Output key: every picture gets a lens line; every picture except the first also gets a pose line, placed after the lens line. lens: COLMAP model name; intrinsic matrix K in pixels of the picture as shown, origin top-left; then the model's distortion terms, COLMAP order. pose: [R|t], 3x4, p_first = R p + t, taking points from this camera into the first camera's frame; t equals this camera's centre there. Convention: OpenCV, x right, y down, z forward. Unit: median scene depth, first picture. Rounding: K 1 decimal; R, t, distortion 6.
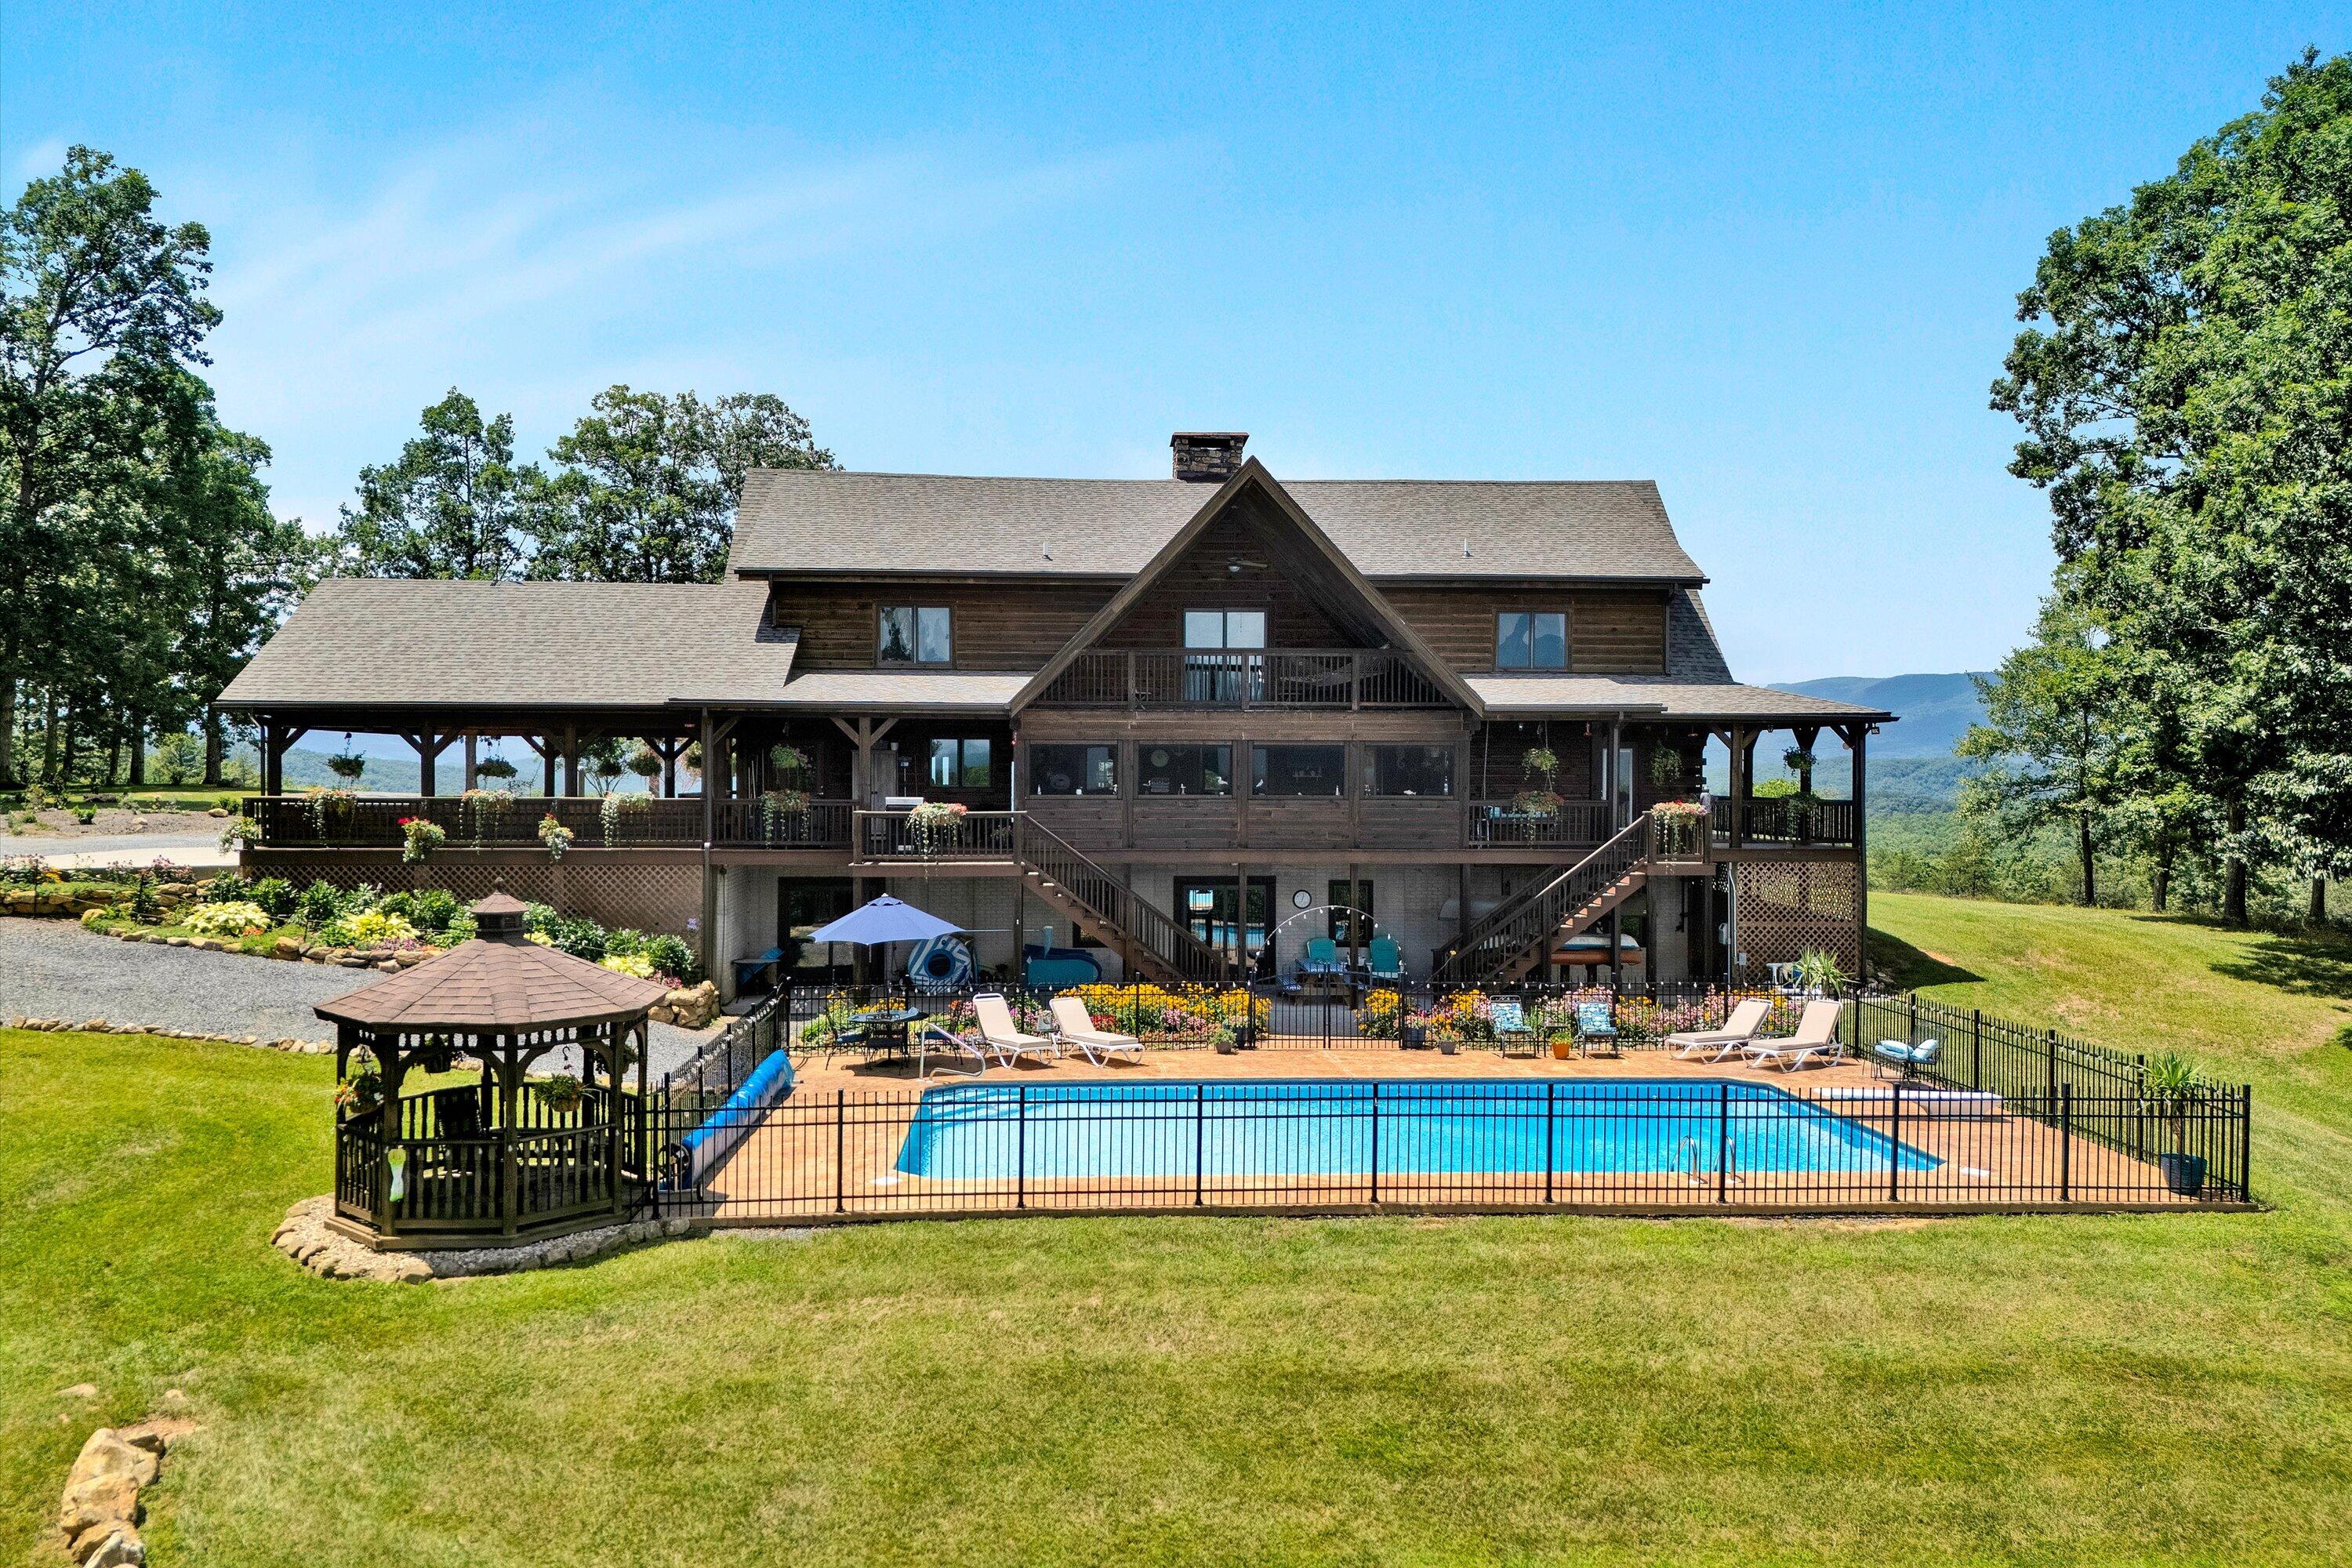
lens RADIAL K [[1757.2, 0, 1180.1], [0, 1757.2, 718.0], [0, 0, 1]] dist [0.074925, -0.059753]
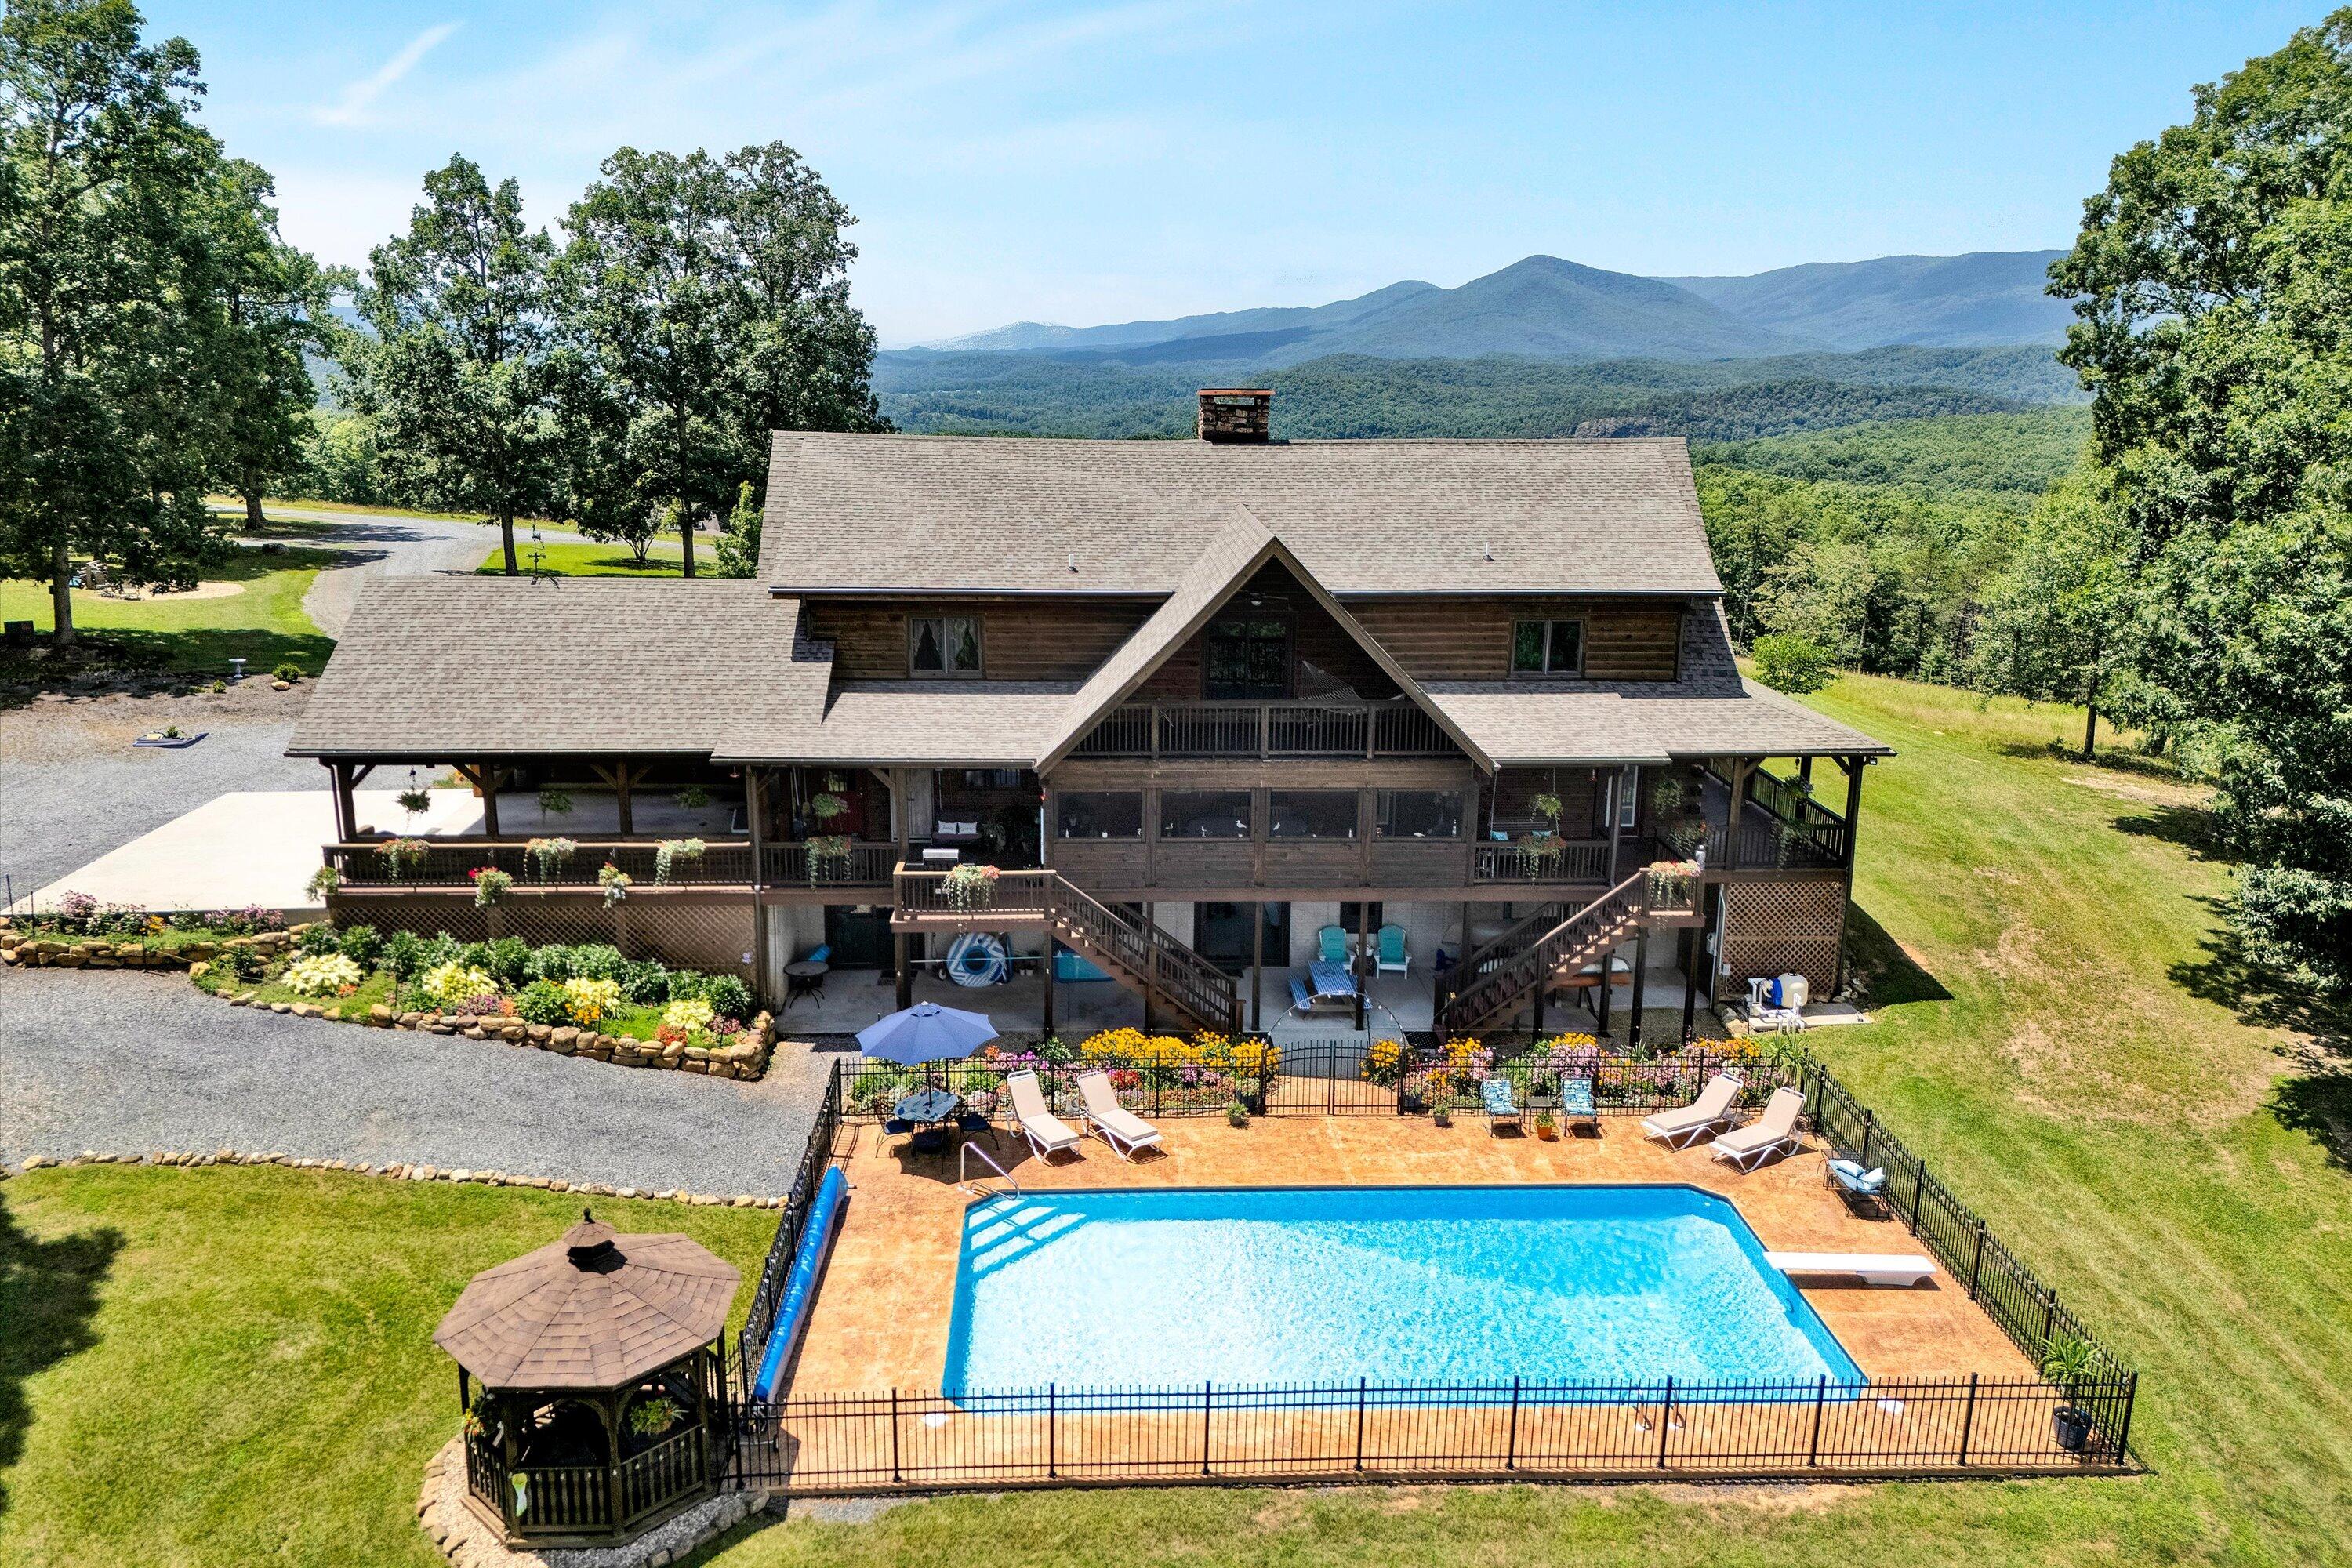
lens RADIAL K [[1757.2, 0, 1180.1], [0, 1757.2, 718.0], [0, 0, 1]] dist [0.074925, -0.059753]
pose [[0.999811, 0.011459, -0.015678, 0.003666], [-0.007446, 0.971845, 0.235503, -0.284319], [0.017935, -0.235342, 0.971747, -0.007833]]
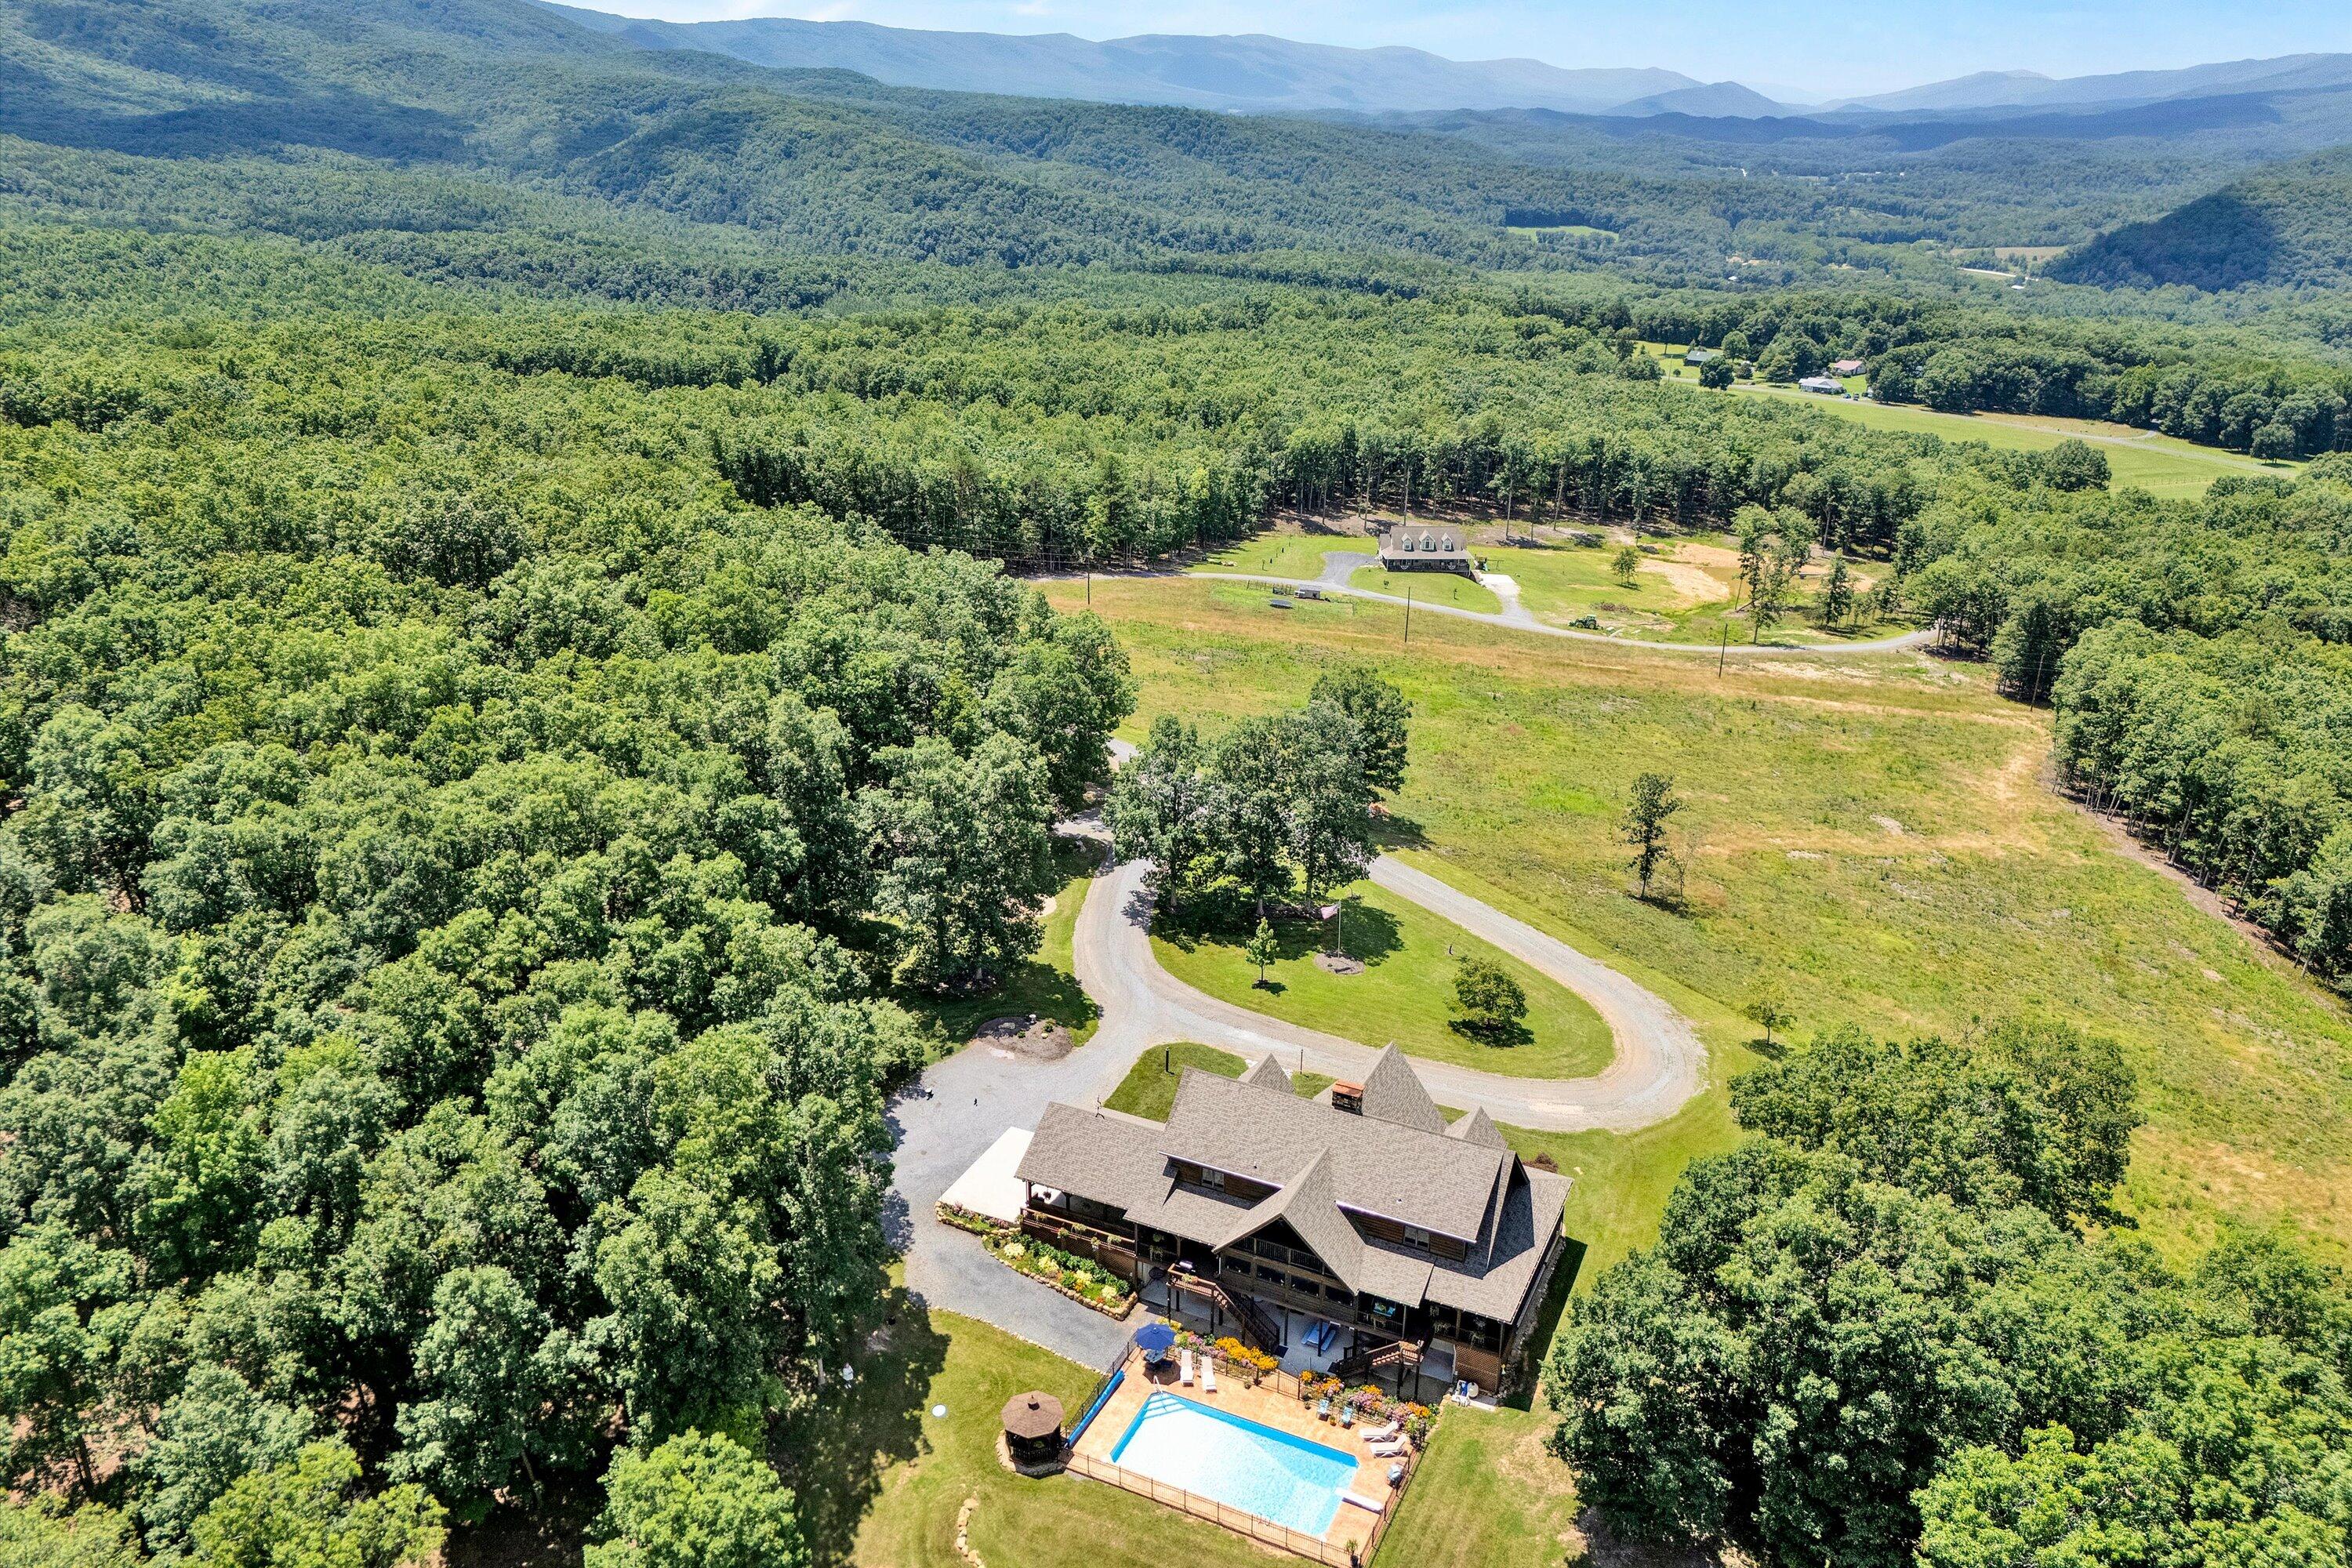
lens RADIAL K [[1711.6, 0, 1183.5], [0, 1711.6, 741.0], [0, 0, 1]] dist [0.089782, -0.122764]
pose [[0.879659, 0.175536, -0.442026, 1.090213], [-0.006061, 0.933460, 0.358629, -2.022394], [0.475566, -0.312792, 0.822191, -1.339471]]
